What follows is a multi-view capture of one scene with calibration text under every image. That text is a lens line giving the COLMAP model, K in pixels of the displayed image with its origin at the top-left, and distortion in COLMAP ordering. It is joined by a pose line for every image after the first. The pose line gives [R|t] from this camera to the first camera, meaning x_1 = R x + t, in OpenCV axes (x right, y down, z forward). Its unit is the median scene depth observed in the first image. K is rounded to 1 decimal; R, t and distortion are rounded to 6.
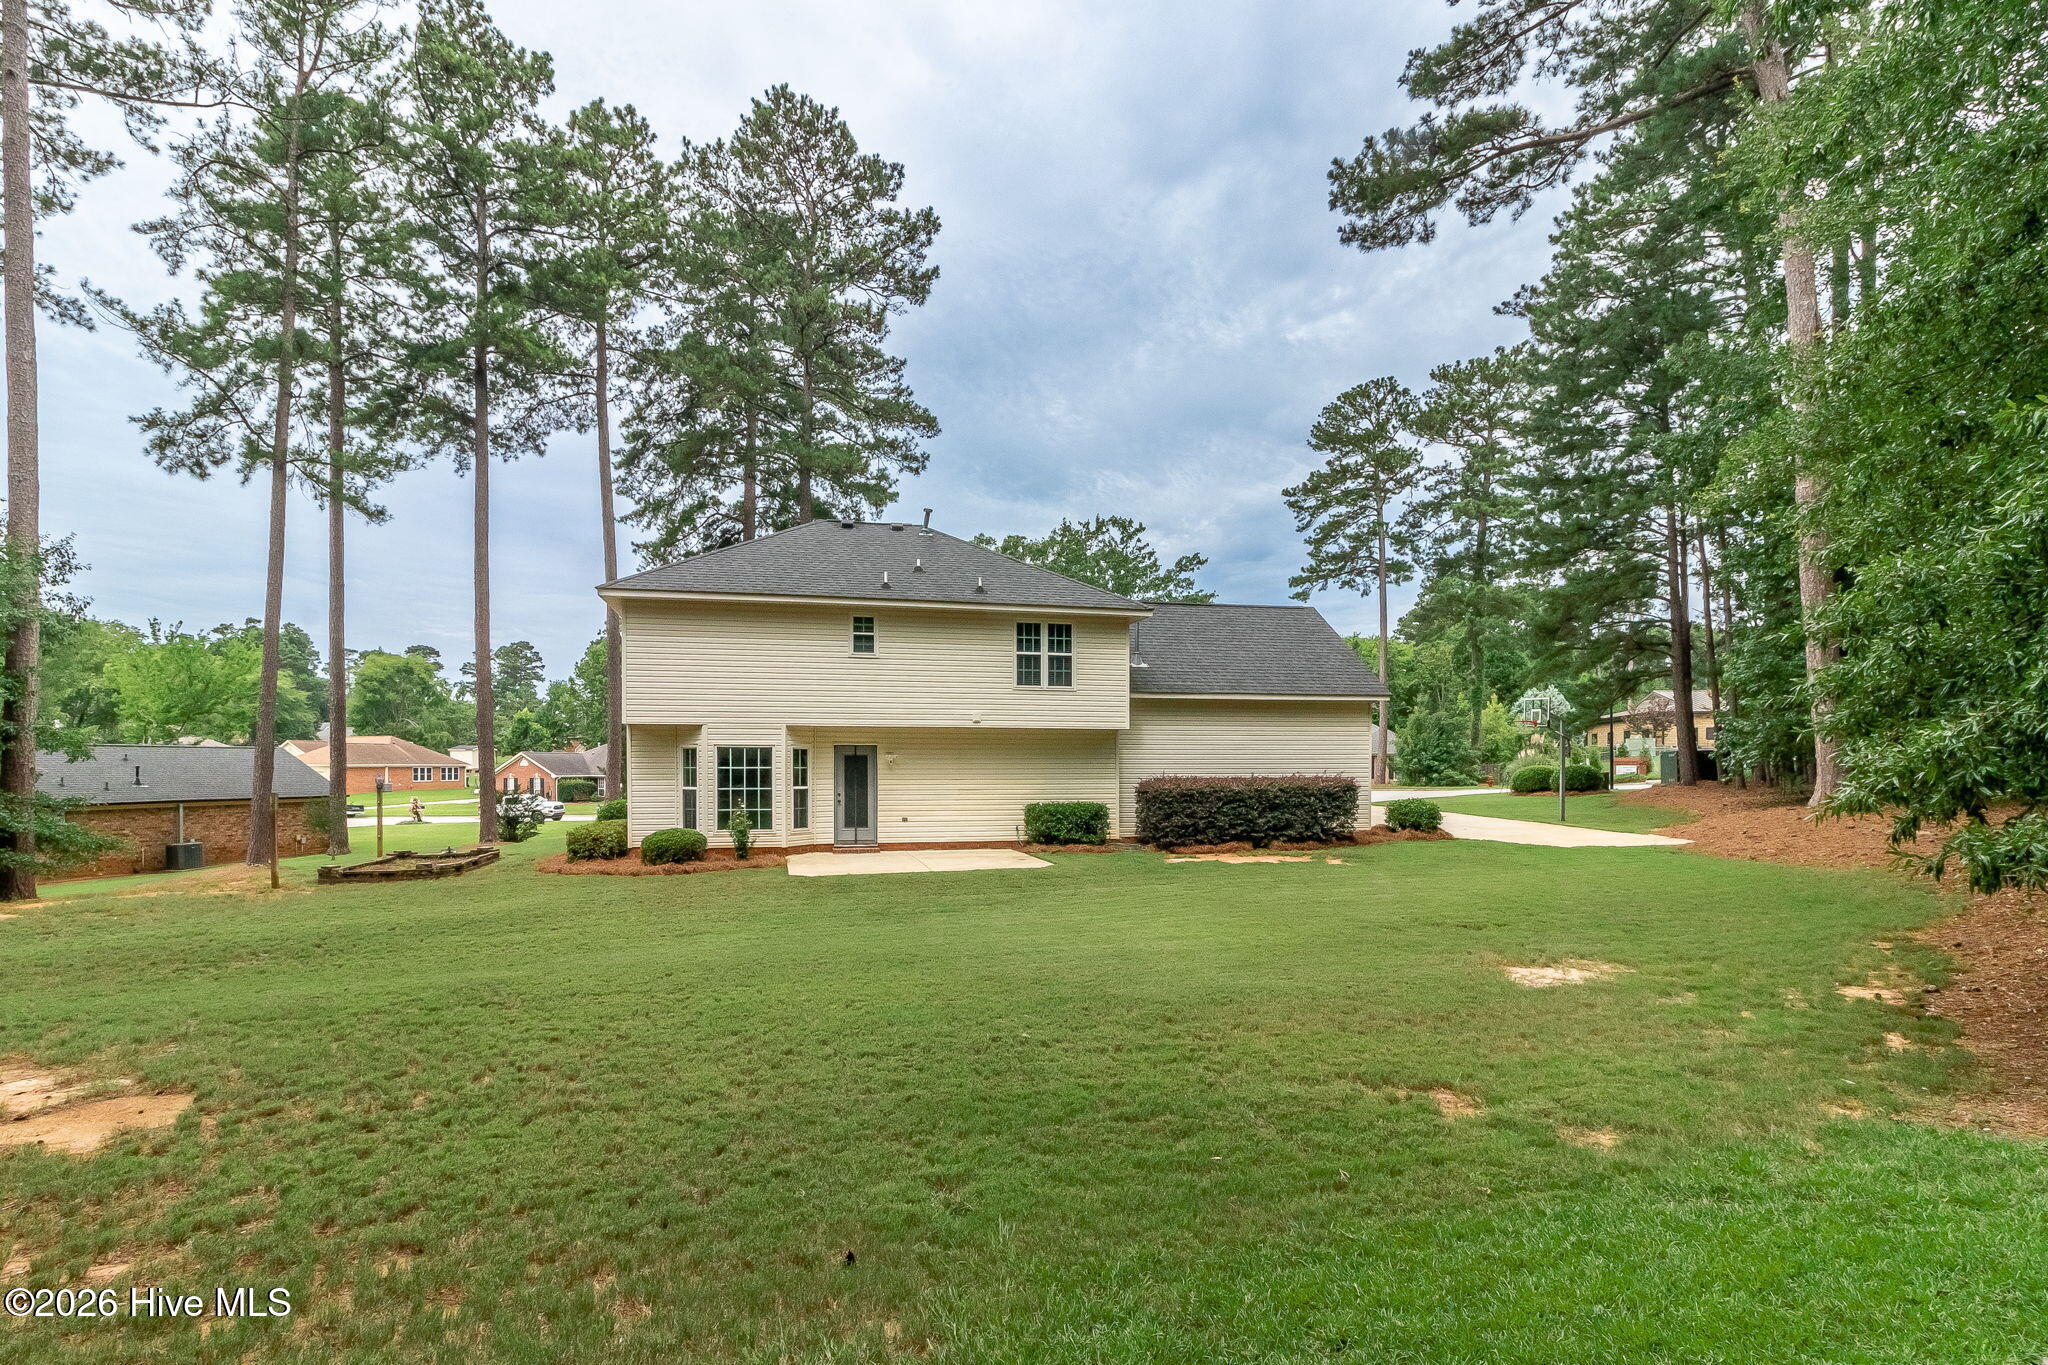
lens RADIAL K [[1015.7, 0, 1025.7], [0, 1015.7, 769.5], [0, 0, 1]] dist [0.000071, -0.000009]
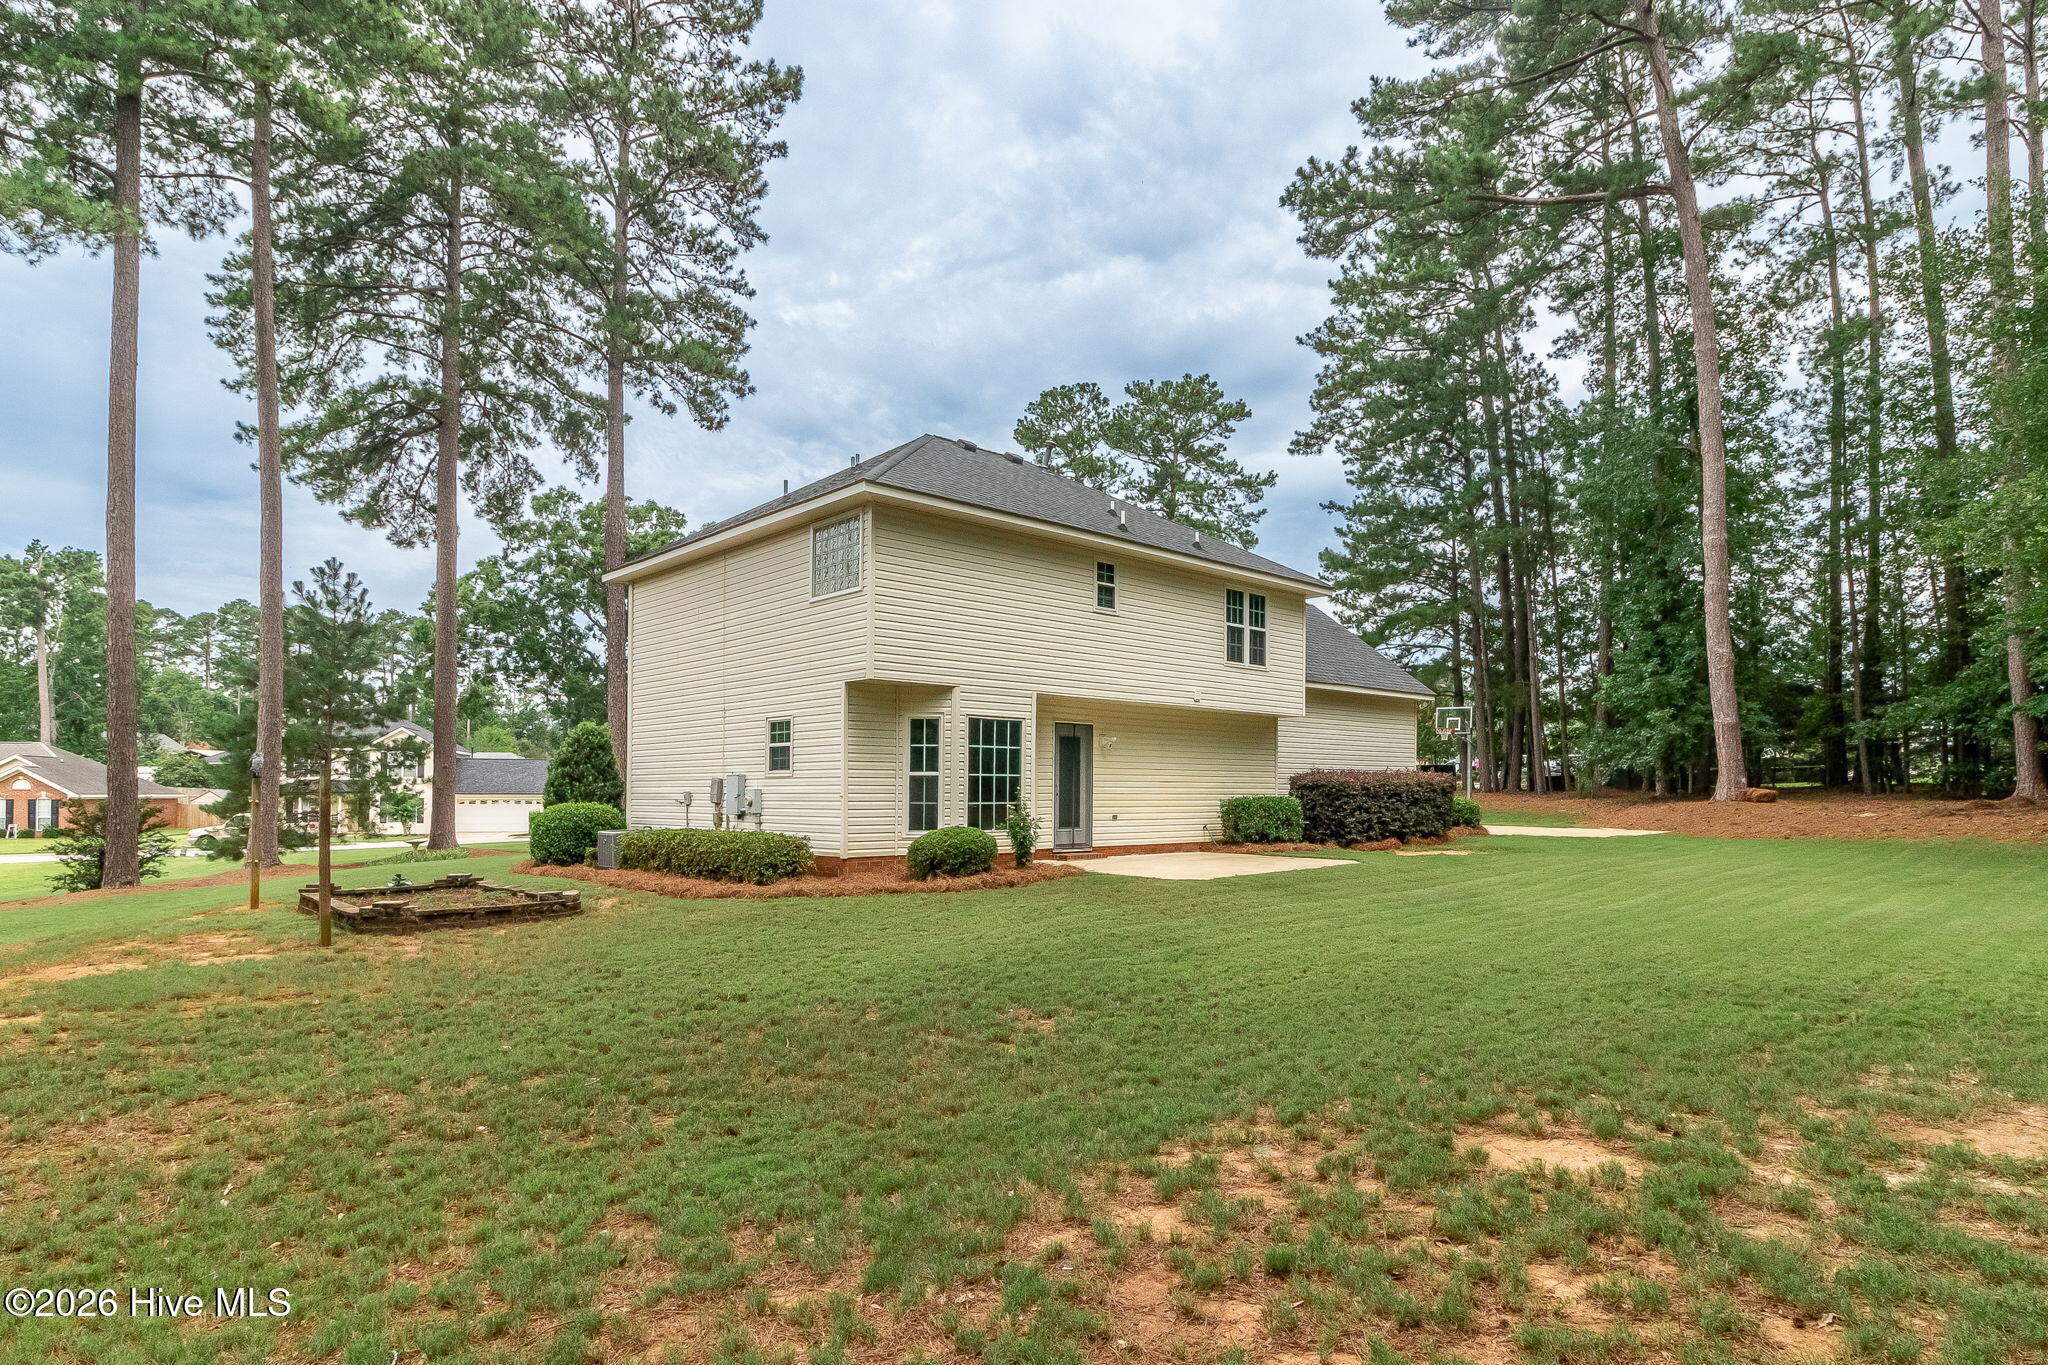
lens RADIAL K [[1141.7, 0, 1059.1], [0, 1141.7, 743.8], [0, 0, 1]] dist [0.003551, 0.000360]
pose [[0.852790, 0.024493, 0.521679, -0.635583], [-0.000349, 0.998926, -0.046329, 0.032959], [-0.522254, 0.039327, 0.851883, 0.247193]]
